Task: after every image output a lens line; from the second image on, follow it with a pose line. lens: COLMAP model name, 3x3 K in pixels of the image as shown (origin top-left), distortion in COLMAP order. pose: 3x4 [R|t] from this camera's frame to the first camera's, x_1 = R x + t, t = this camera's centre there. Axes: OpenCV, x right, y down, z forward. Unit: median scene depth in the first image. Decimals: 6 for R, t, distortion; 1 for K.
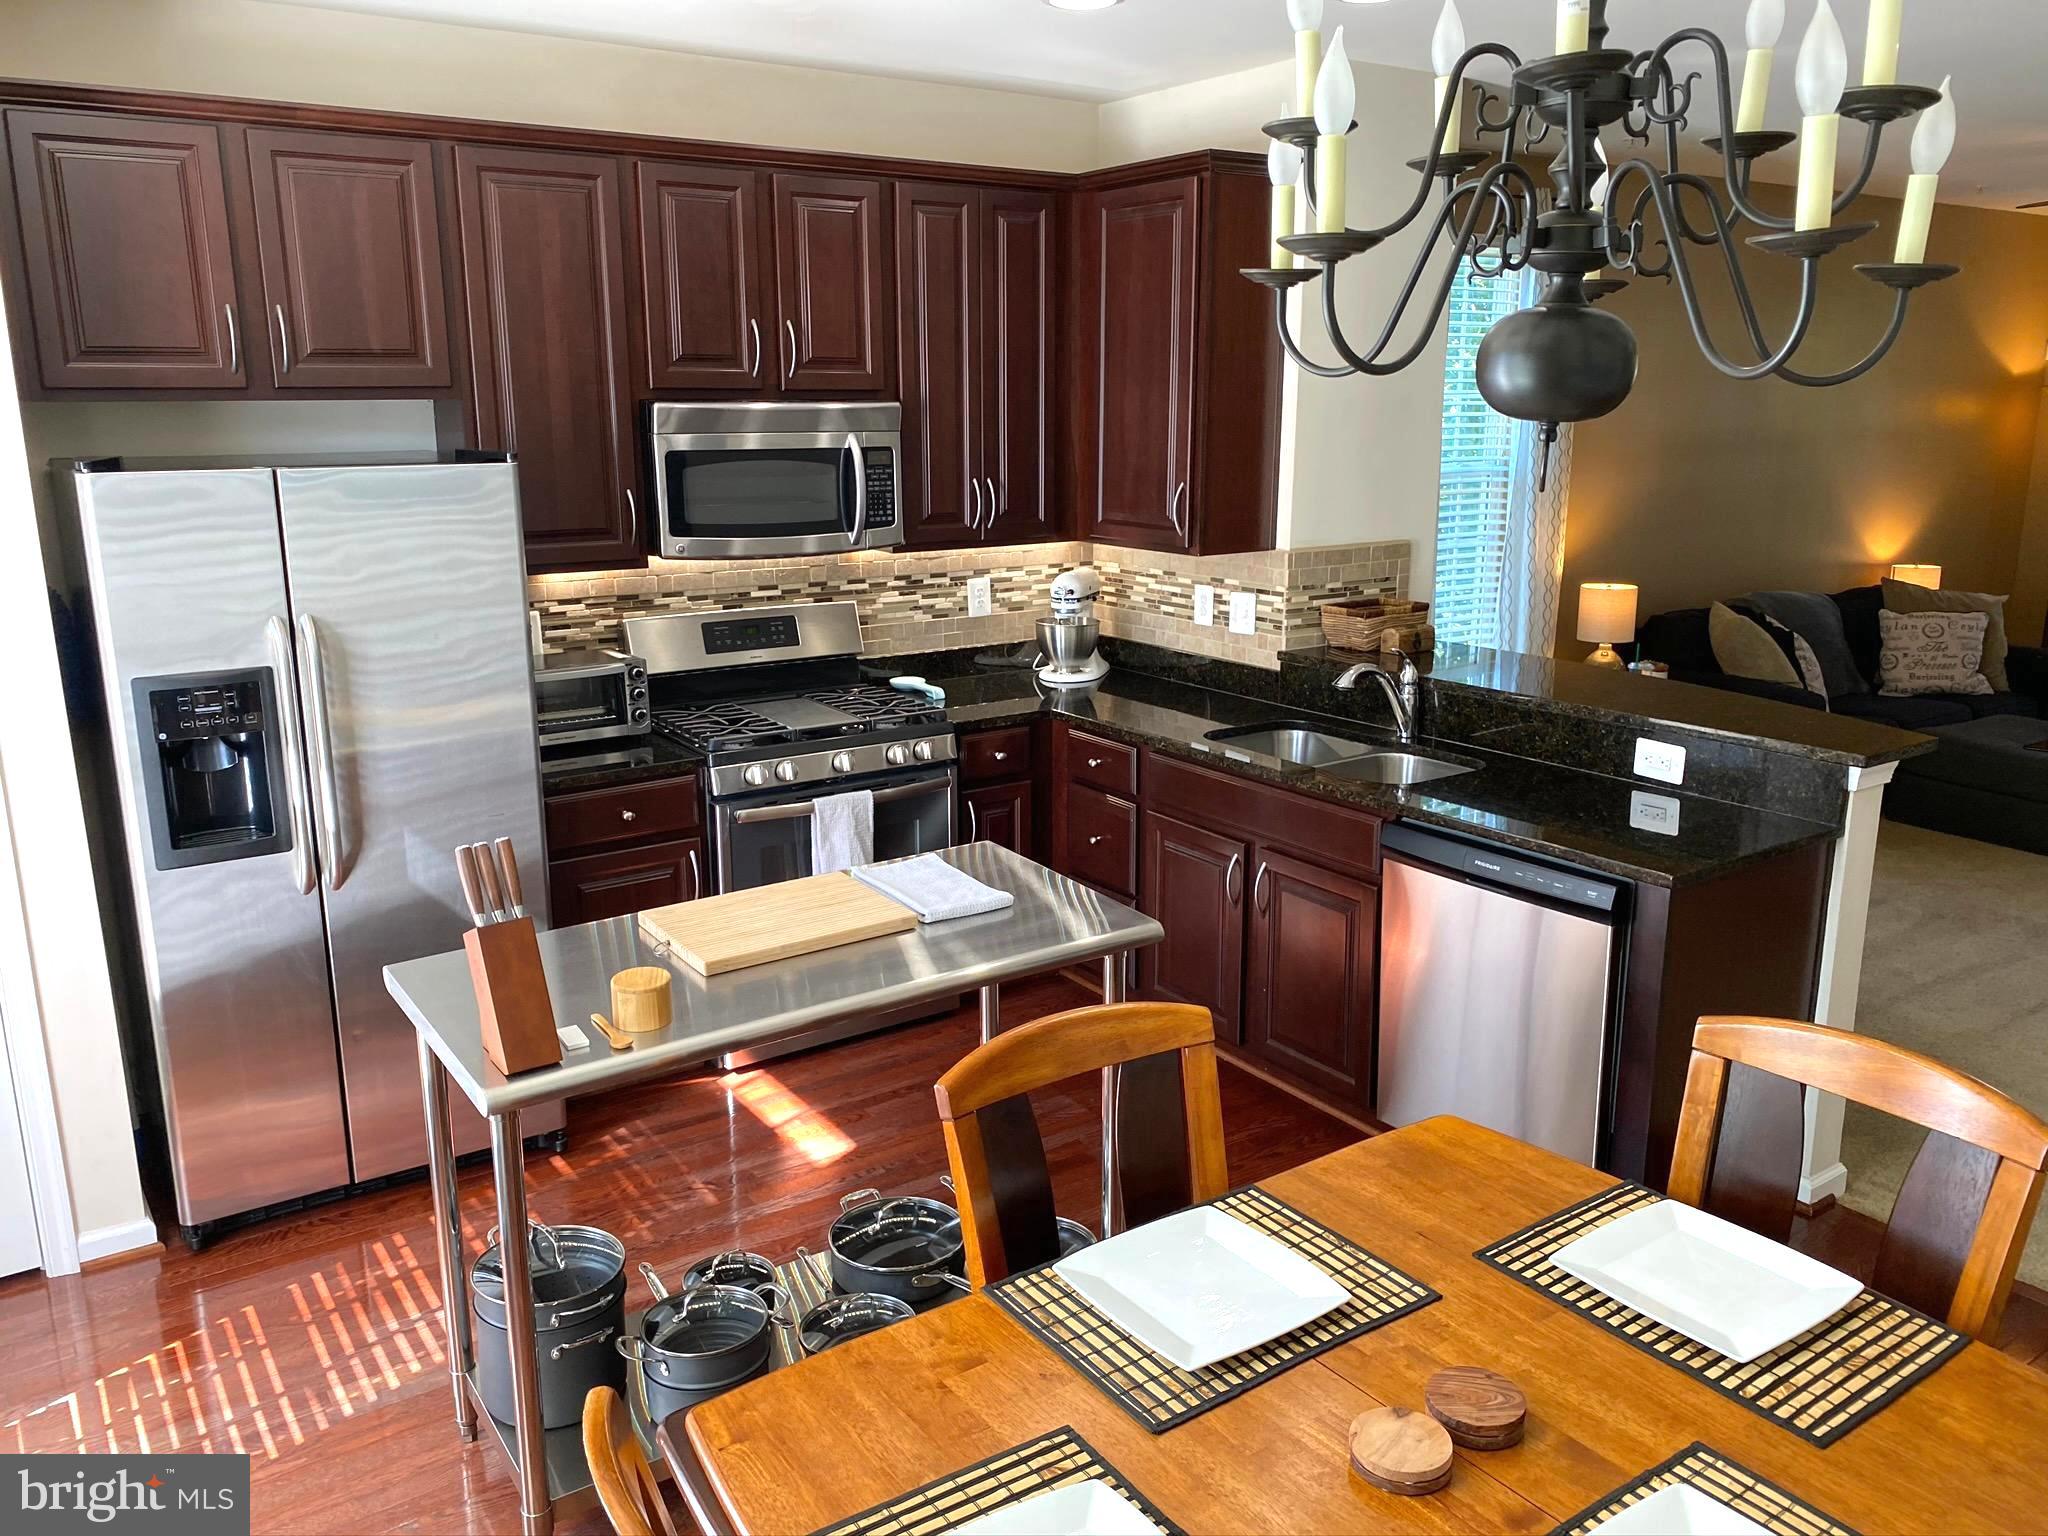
lens RADIAL K [[1559.4, 0, 1023.1], [0, 1559.4, 764.4], [0, 0, 1]] dist [0.030341, -0.051764]
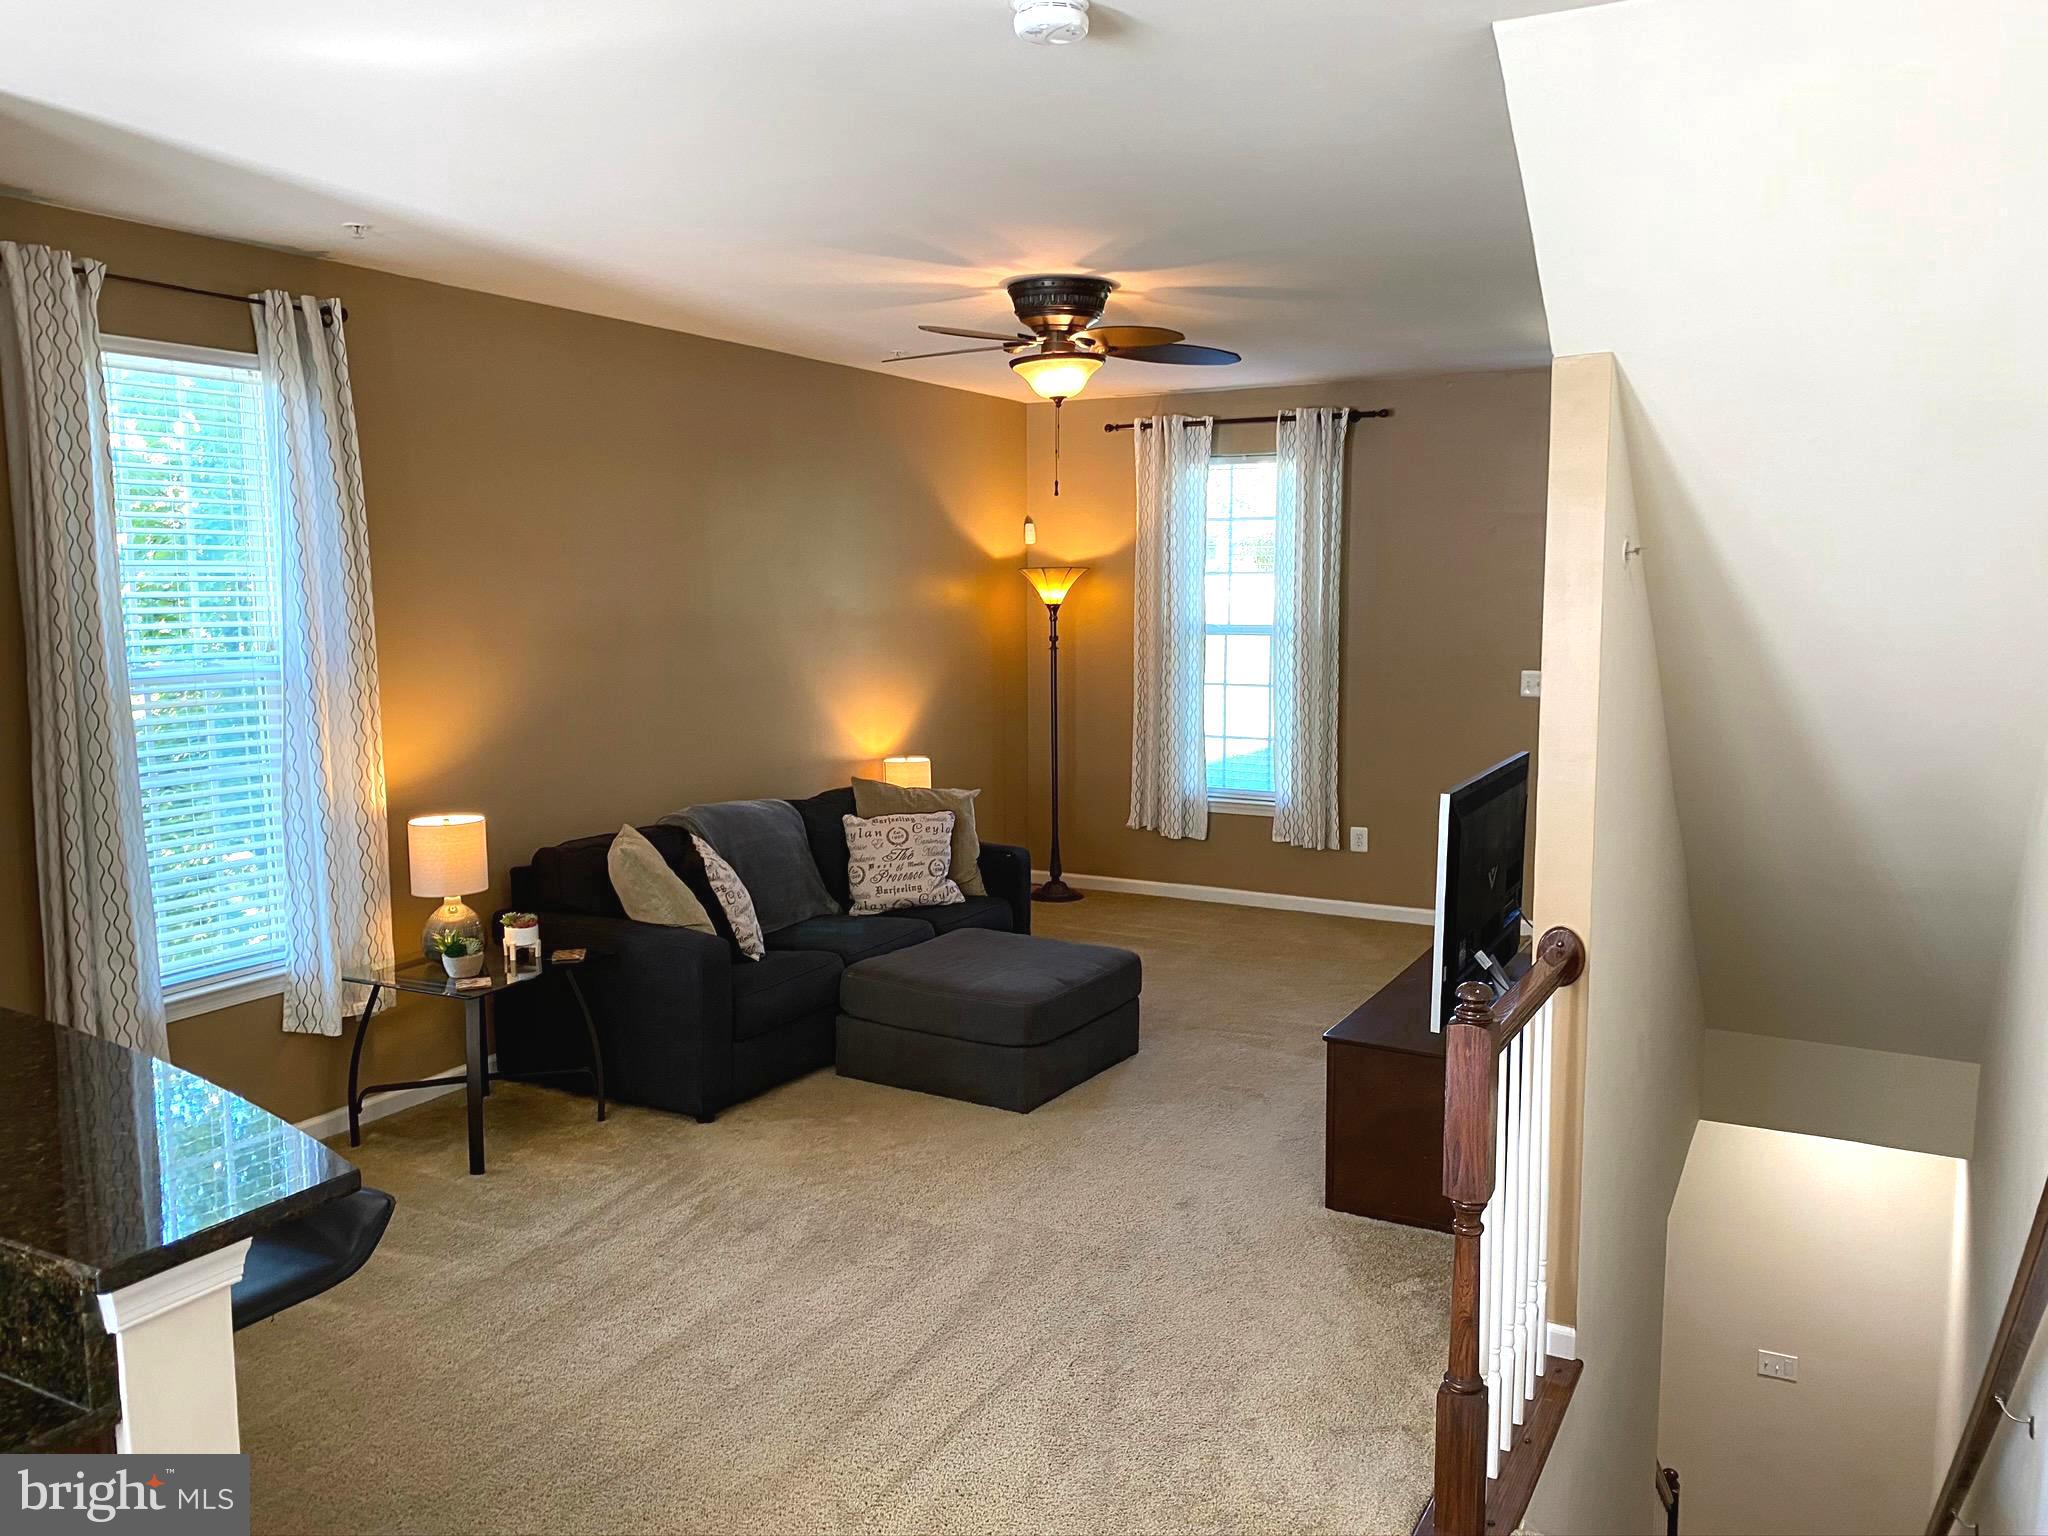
lens RADIAL K [[1559.4, 0, 1023.4], [0, 1559.4, 768.5], [0, 0, 1]] dist [0.030341, -0.051764]
pose [[0.888390, -0.056182, 0.455639, 0.245775], [0.109514, 0.989766, -0.091484, -0.034906], [-0.445836, 0.131172, 0.885451, 0.184770]]
